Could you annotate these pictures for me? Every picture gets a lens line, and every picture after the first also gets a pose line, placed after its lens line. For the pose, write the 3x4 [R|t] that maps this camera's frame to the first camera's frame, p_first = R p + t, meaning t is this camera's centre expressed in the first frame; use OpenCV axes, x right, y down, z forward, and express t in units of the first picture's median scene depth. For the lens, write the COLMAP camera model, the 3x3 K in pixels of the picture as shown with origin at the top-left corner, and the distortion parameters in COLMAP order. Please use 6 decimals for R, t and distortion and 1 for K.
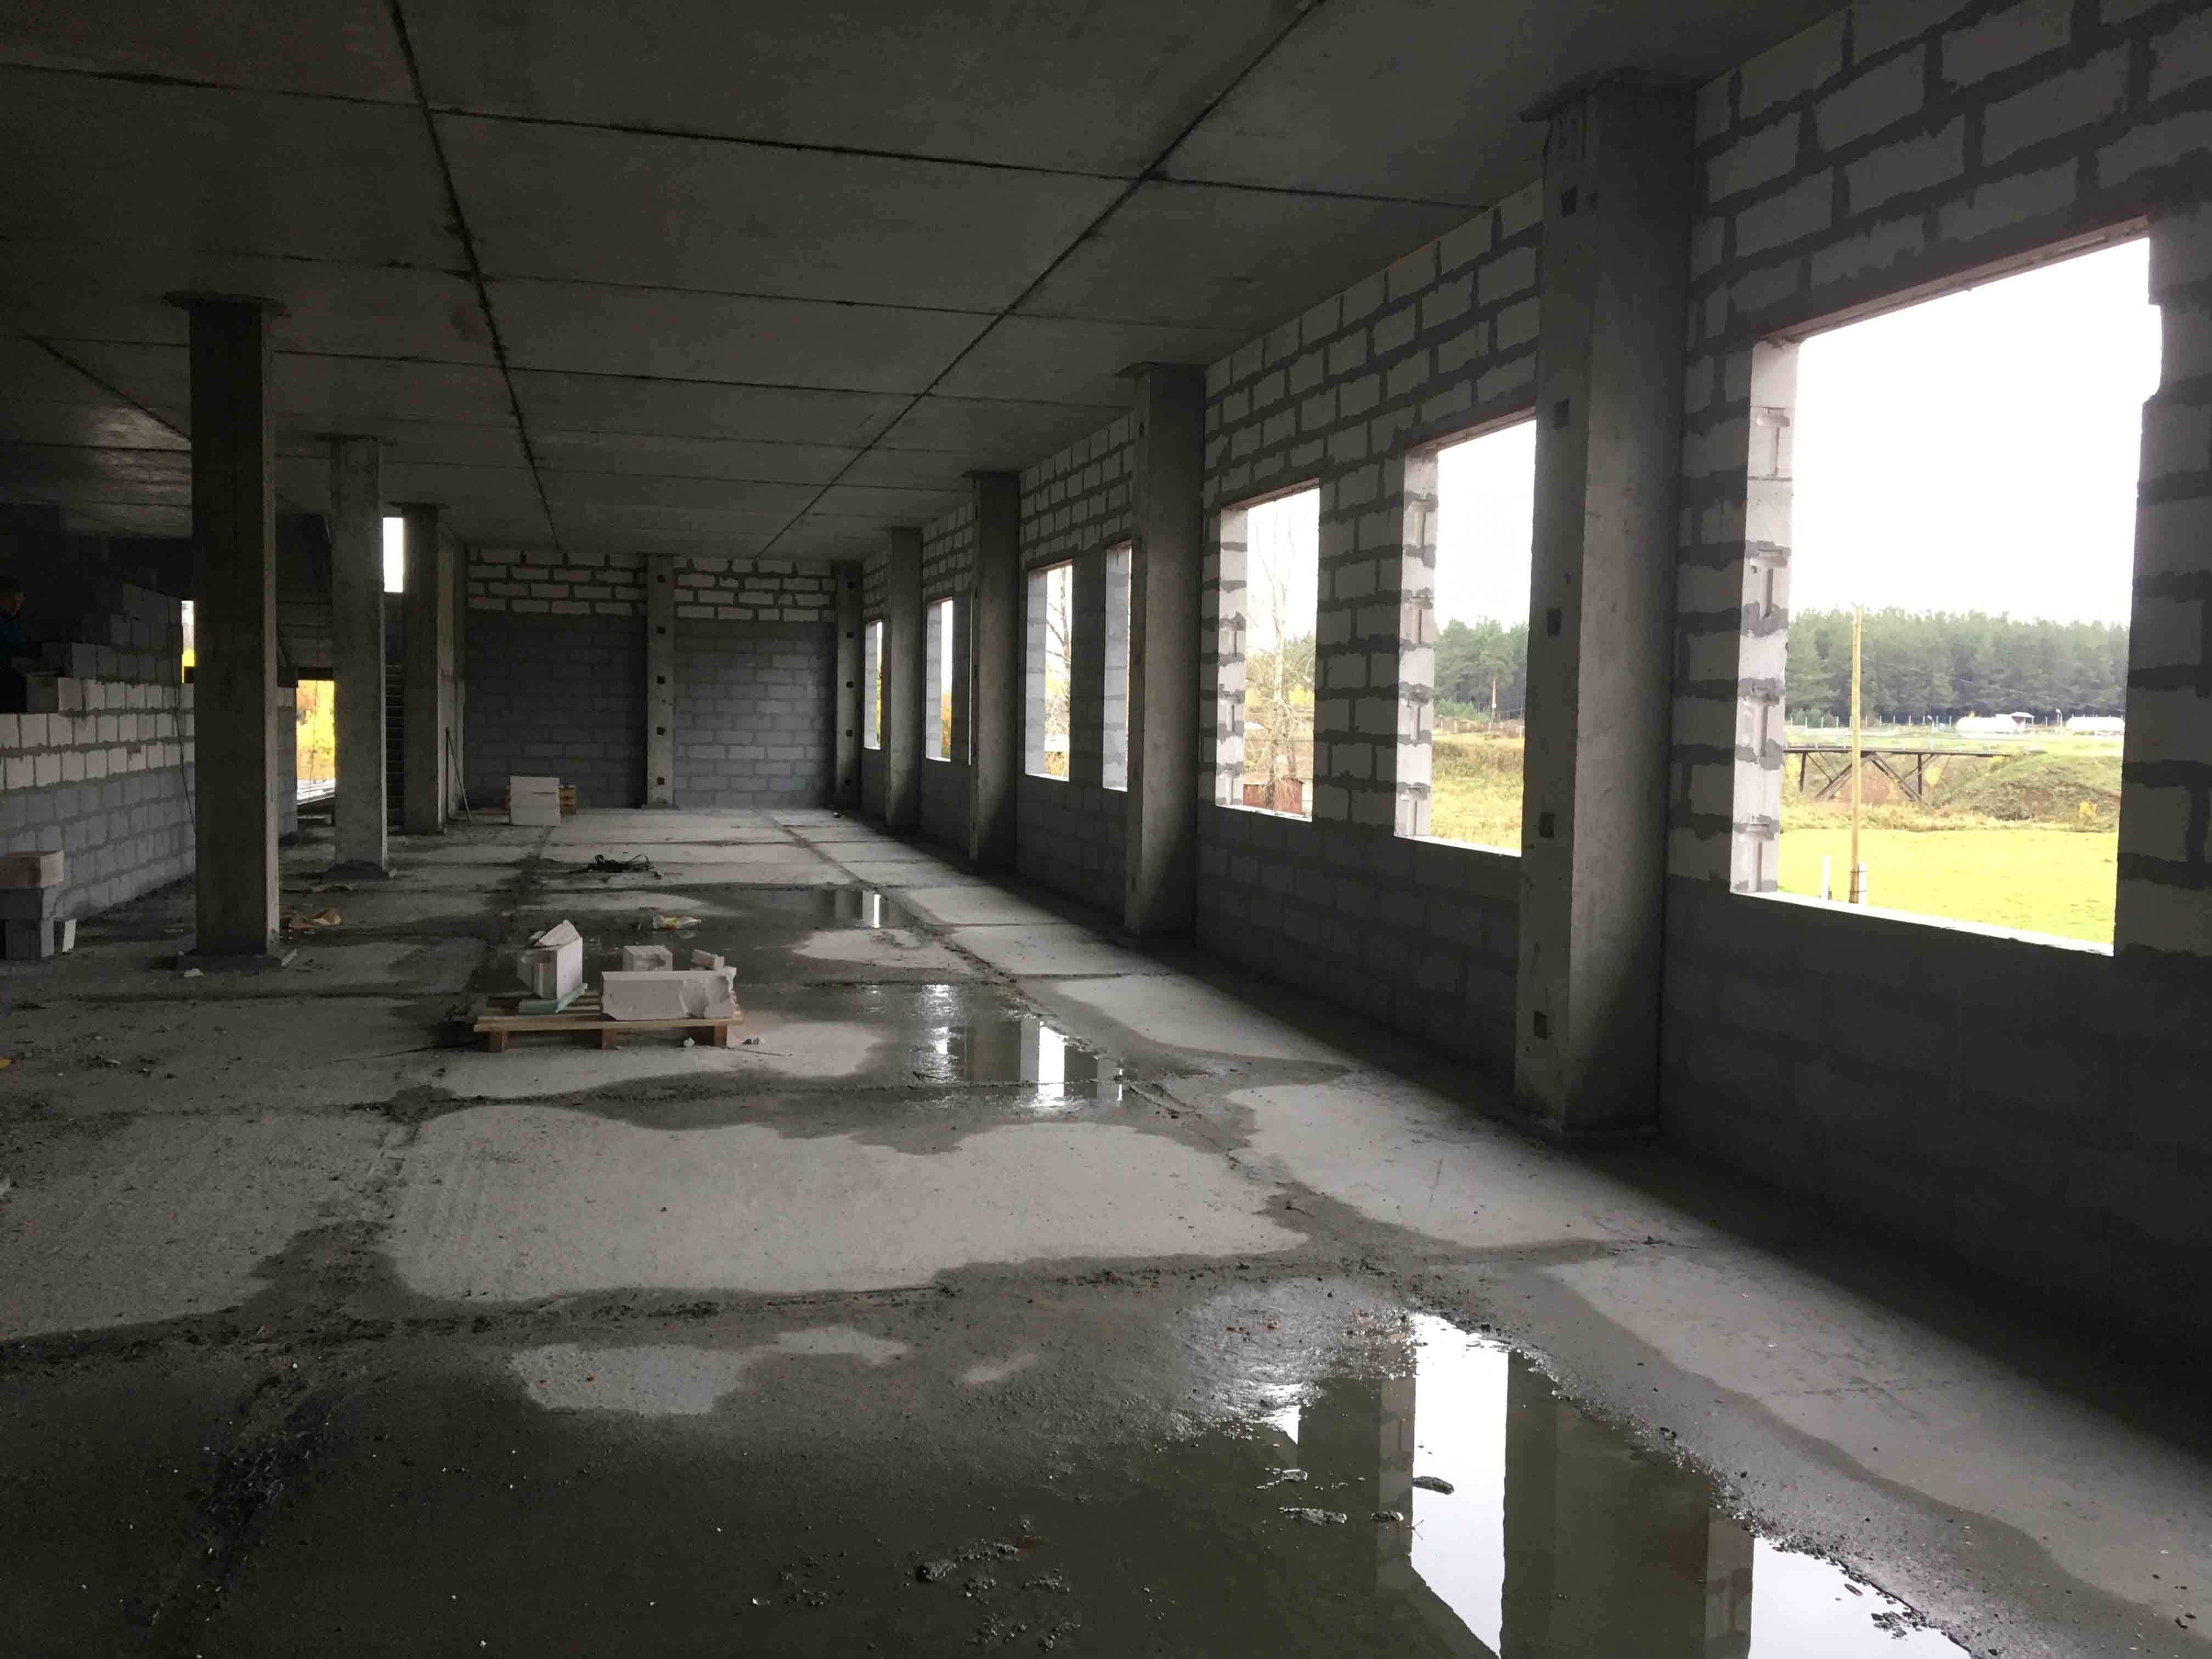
lens RADIAL K [[1891.2, 0, 1105.5], [0, 1891.2, 820.1], [0, 0, 1]] dist [0.087265, -0.064840]
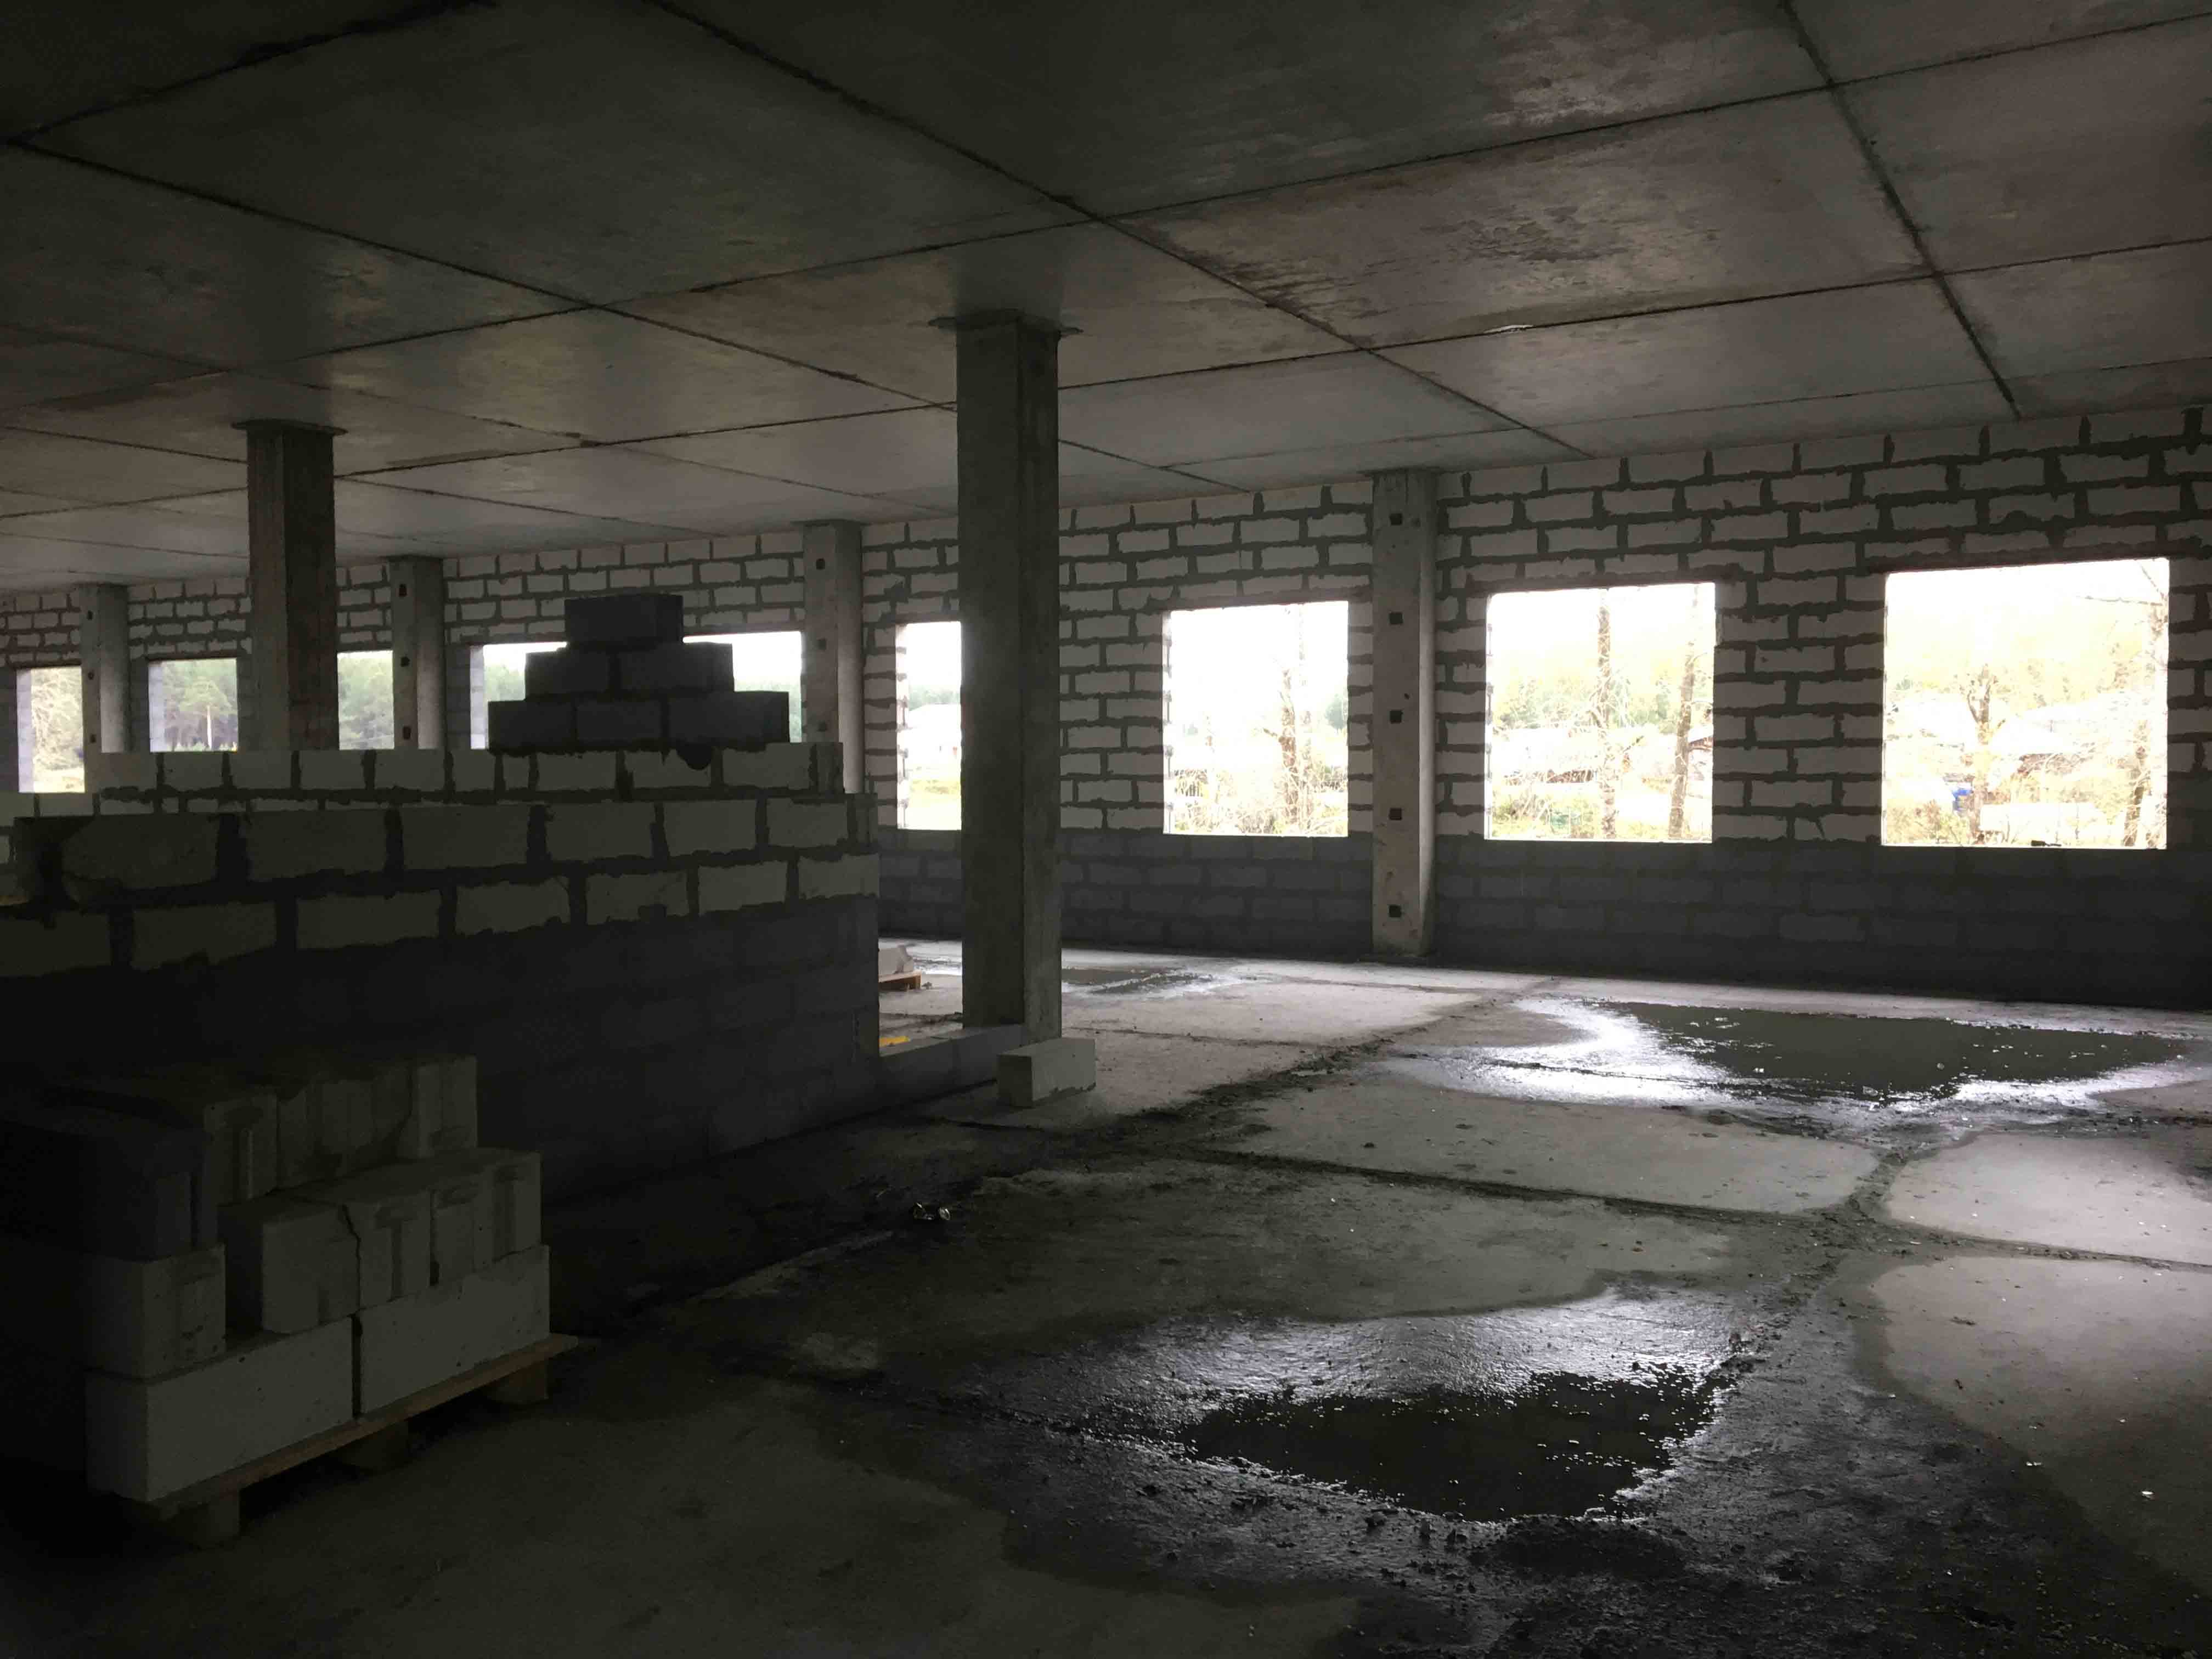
lens RADIAL K [[1891.2, 0, 1093.9], [0, 1891.2, 839.8], [0, 0, 1]] dist [0.087265, -0.064840]
pose [[0.711986, -0.045217, 0.700736, -1.620910], [0.054776, 0.998460, 0.008774, -0.006520], [-0.700054, 0.032137, 0.713367, -0.272318]]
